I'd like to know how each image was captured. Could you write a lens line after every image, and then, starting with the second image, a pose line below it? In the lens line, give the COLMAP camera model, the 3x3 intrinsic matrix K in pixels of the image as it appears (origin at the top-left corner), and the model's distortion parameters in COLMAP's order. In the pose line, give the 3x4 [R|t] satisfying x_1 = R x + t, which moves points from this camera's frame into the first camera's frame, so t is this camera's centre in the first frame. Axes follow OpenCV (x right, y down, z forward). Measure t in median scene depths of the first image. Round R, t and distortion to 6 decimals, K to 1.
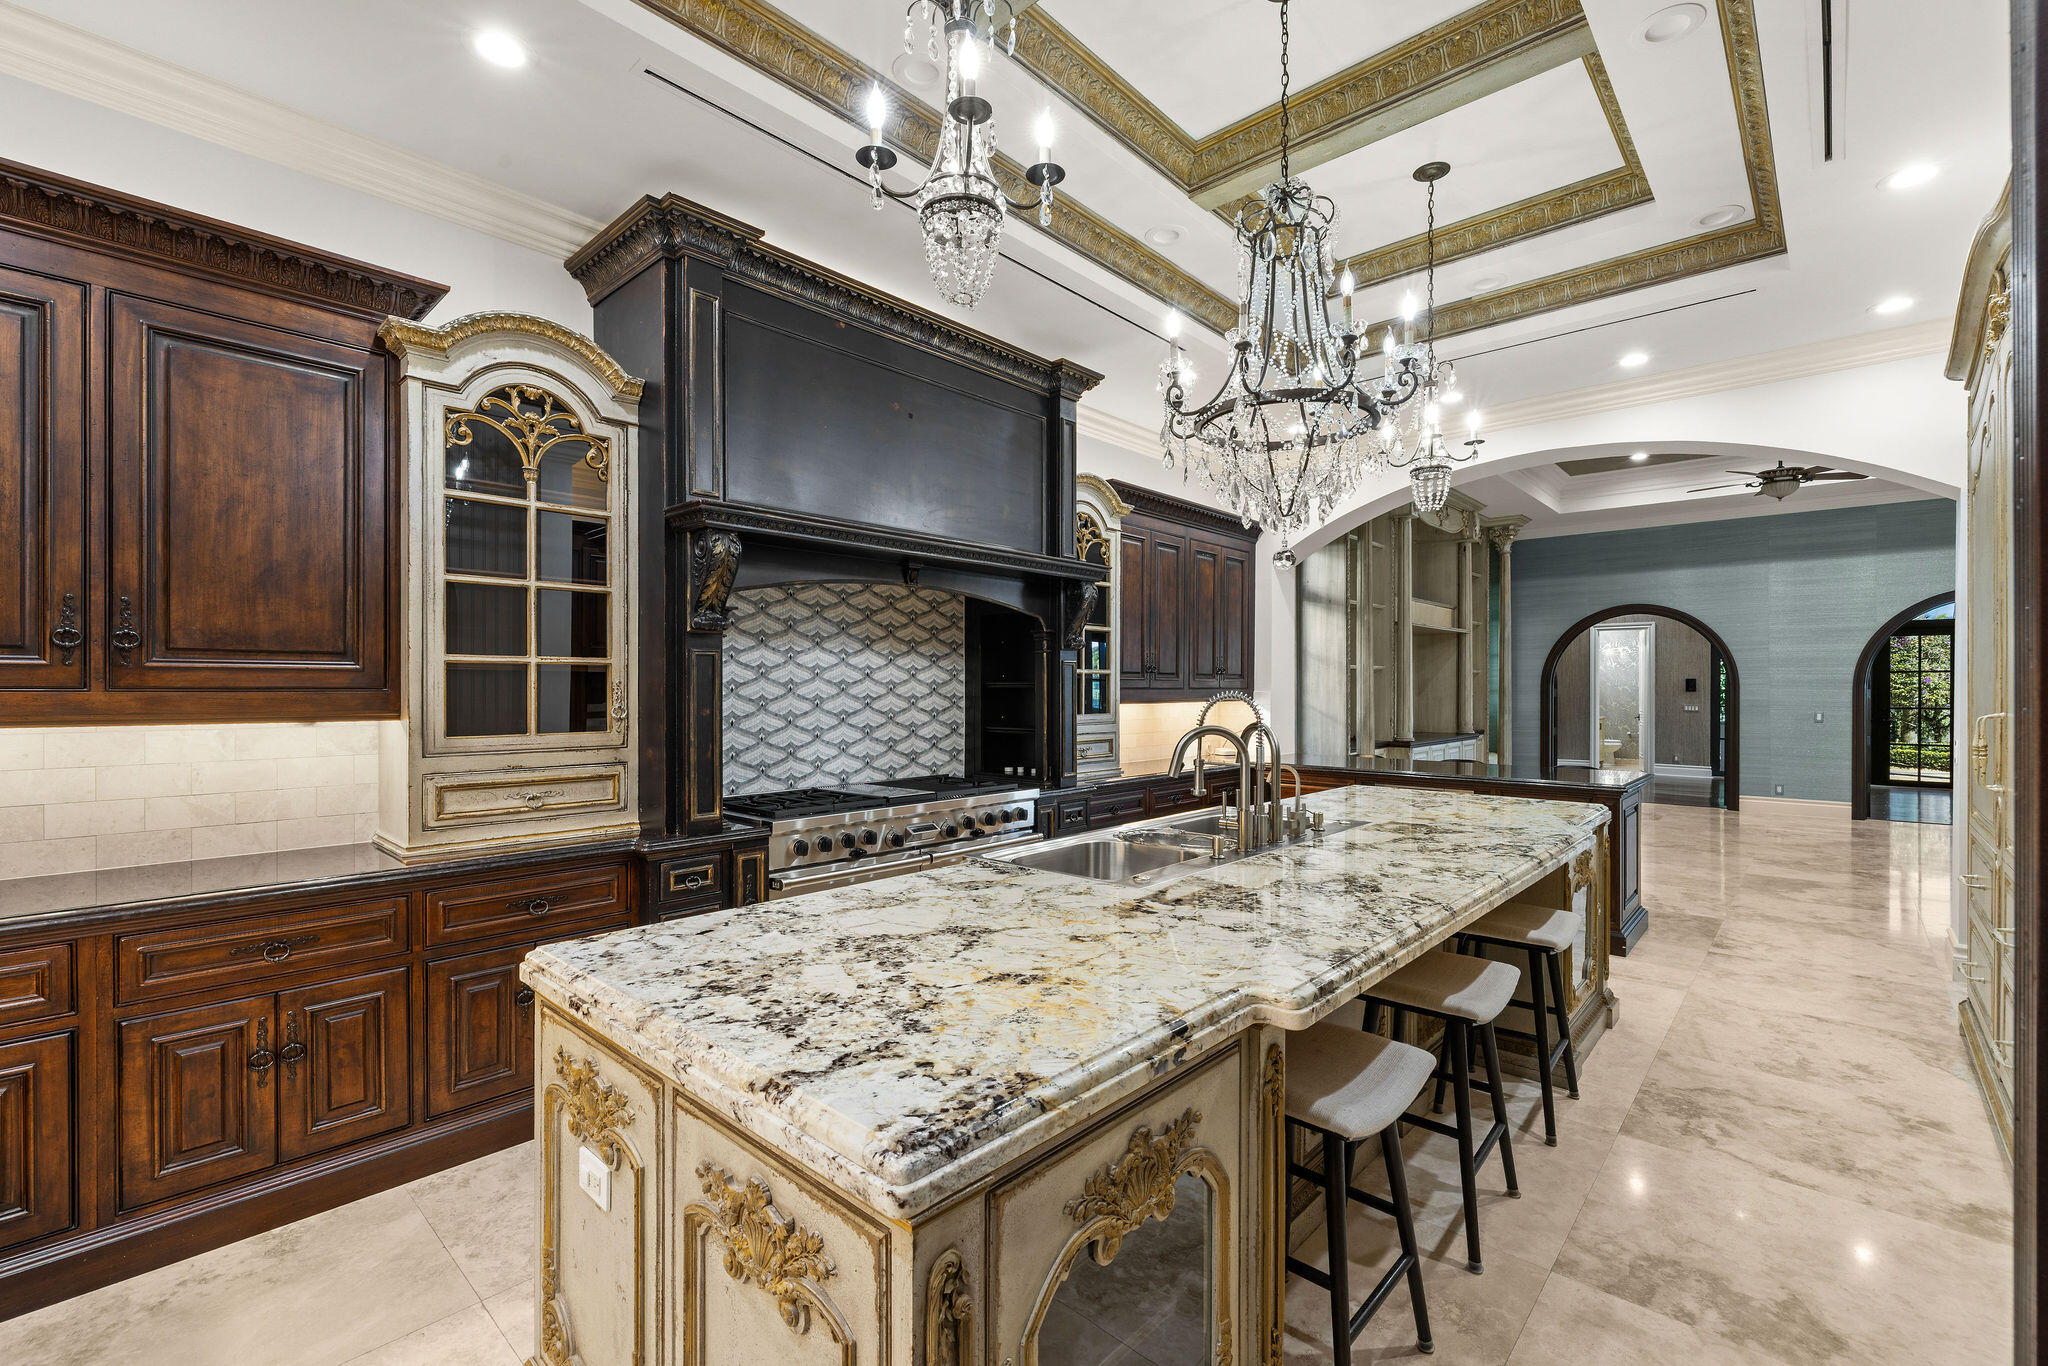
lens RADIAL K [[864.1, 0, 1023.1], [0, 864.1, 692.0], [0, 0, 1]] dist [-0.000380, -0.000102]
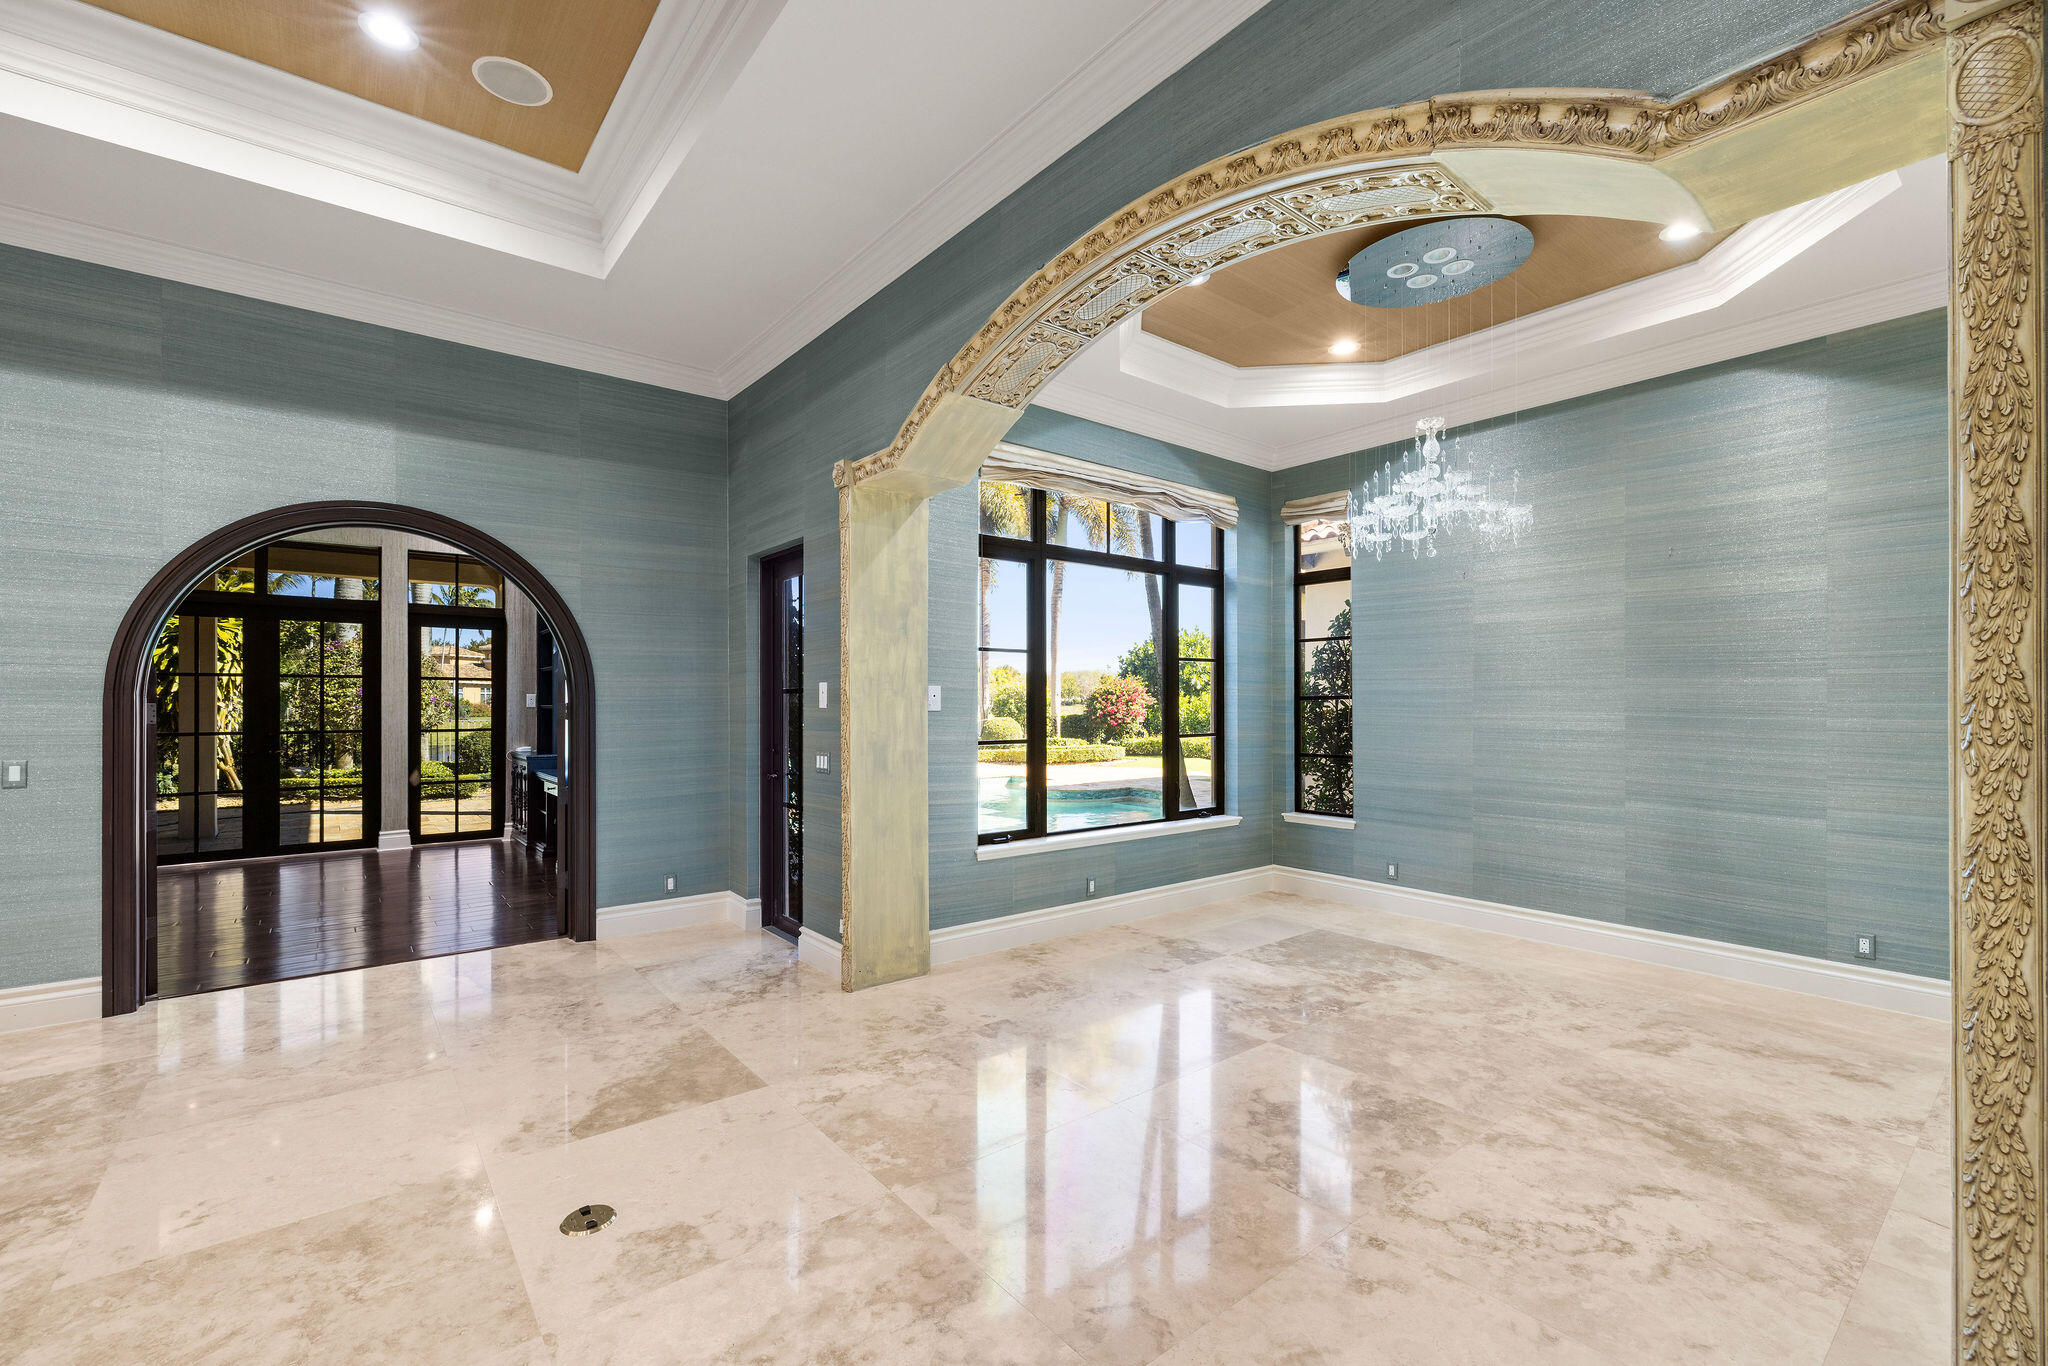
lens RADIAL K [[866.6, 0, 1017.5], [0, 866.6, 701.0], [0, 0, 1]] dist [-0.001712, -0.000174]
pose [[0.142534, 0.001908, 0.989788, 0.594792], [0.003151, 0.999992, -0.002382, -0.001760], [-0.989785, 0.003458, 0.142527, 0.491275]]
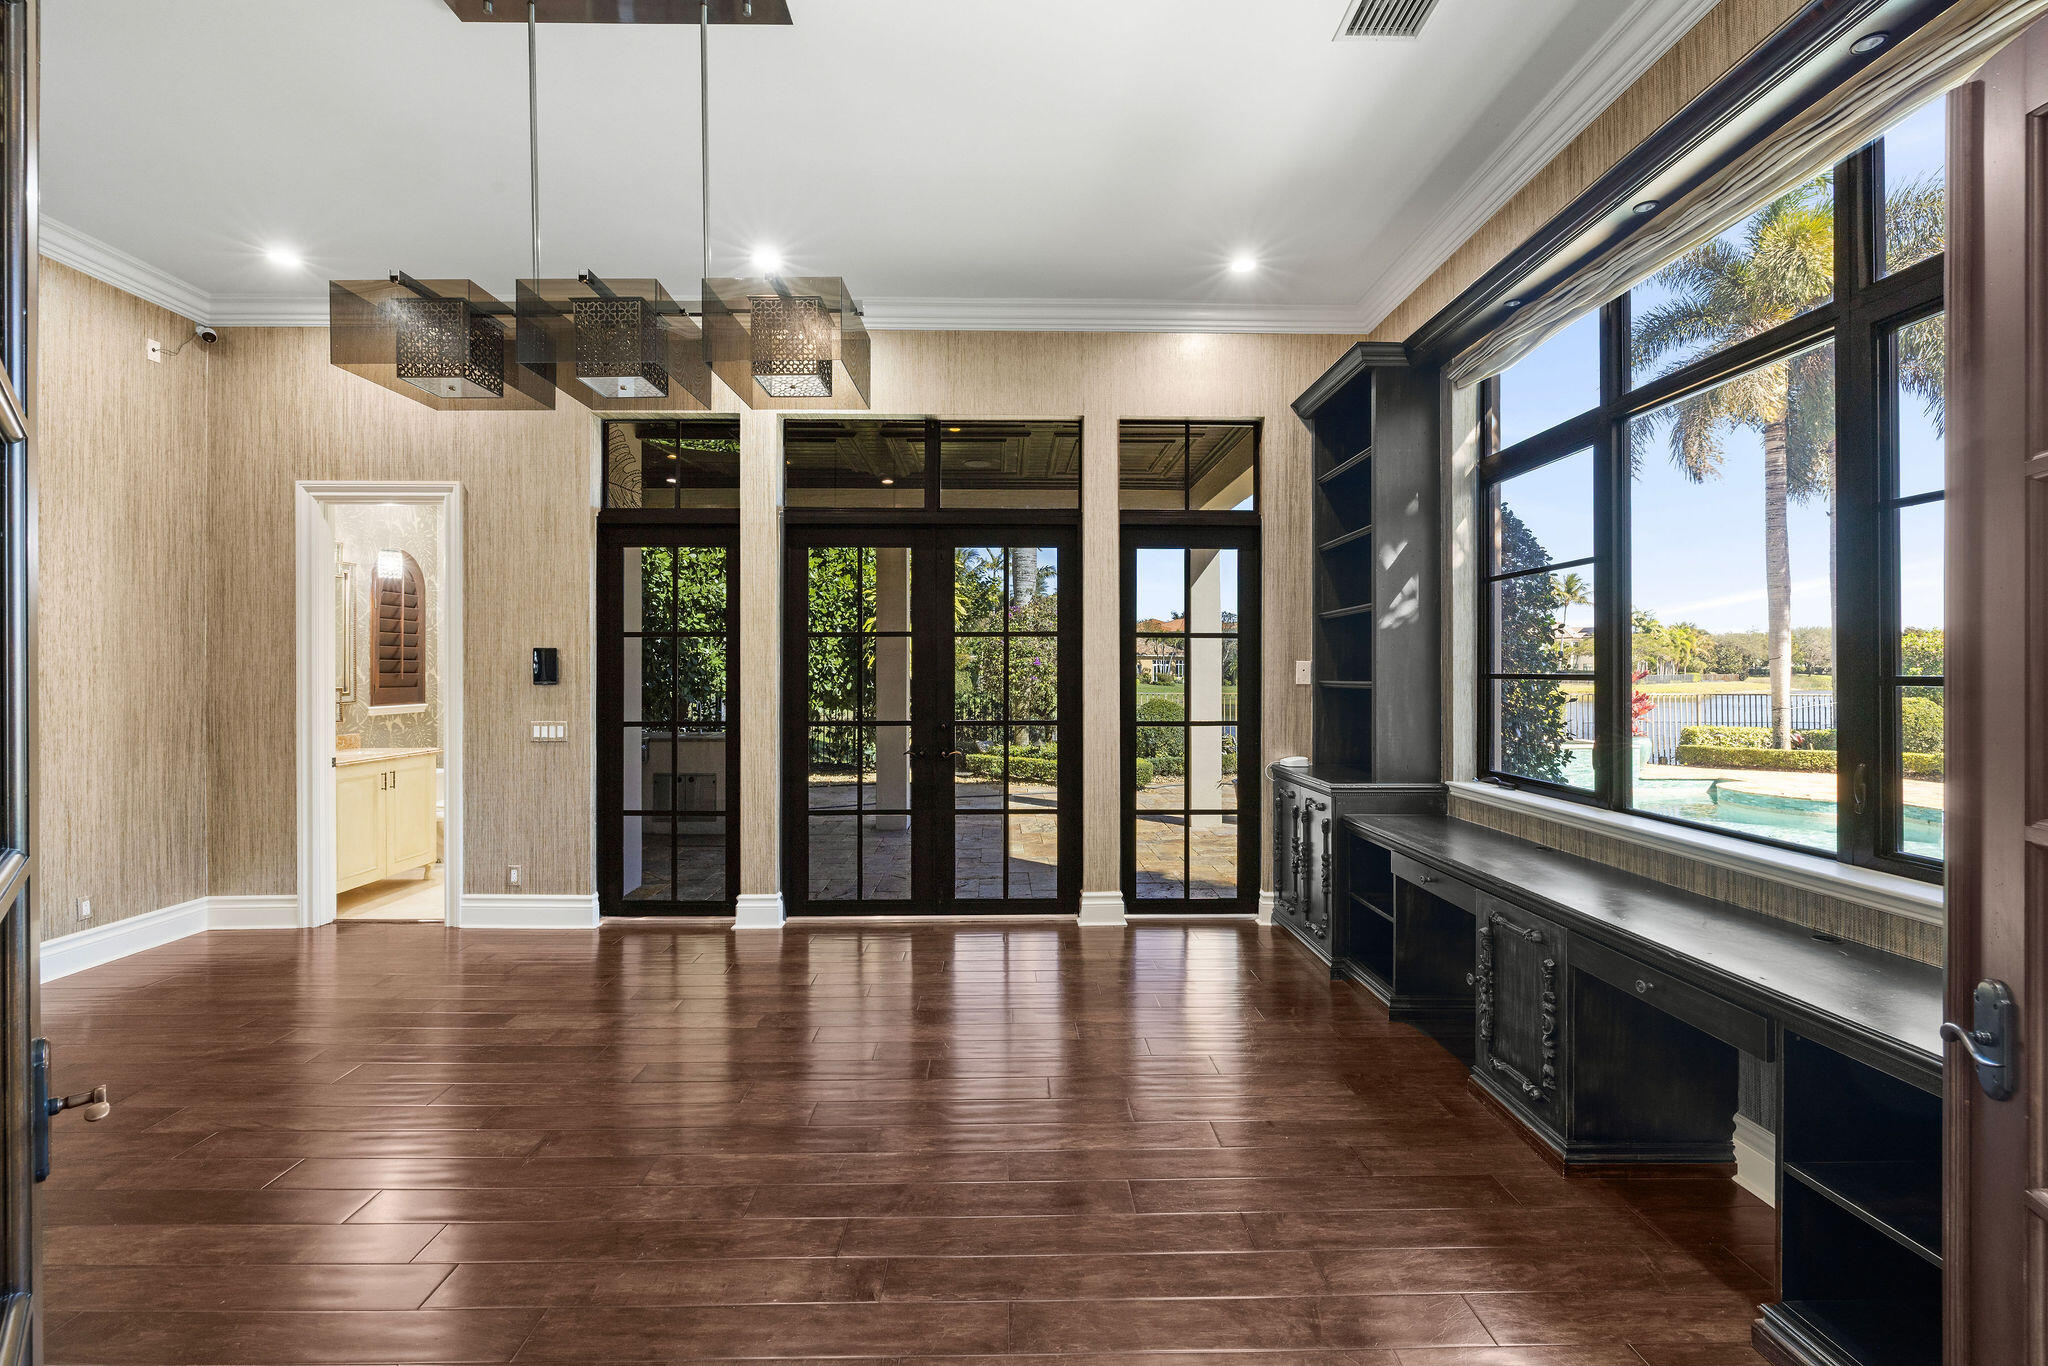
lens RADIAL K [[864.6, 0, 1022.7], [0, 864.6, 674.1], [0, 0, 1]] dist [-0.001255, -0.000173]
pose [[0.714203, -0.001206, 0.699937, 0.975099], [0.002919, 0.999995, -0.001256, -0.005235], [-0.699932, 0.002940, 0.714203, 0.901270]]
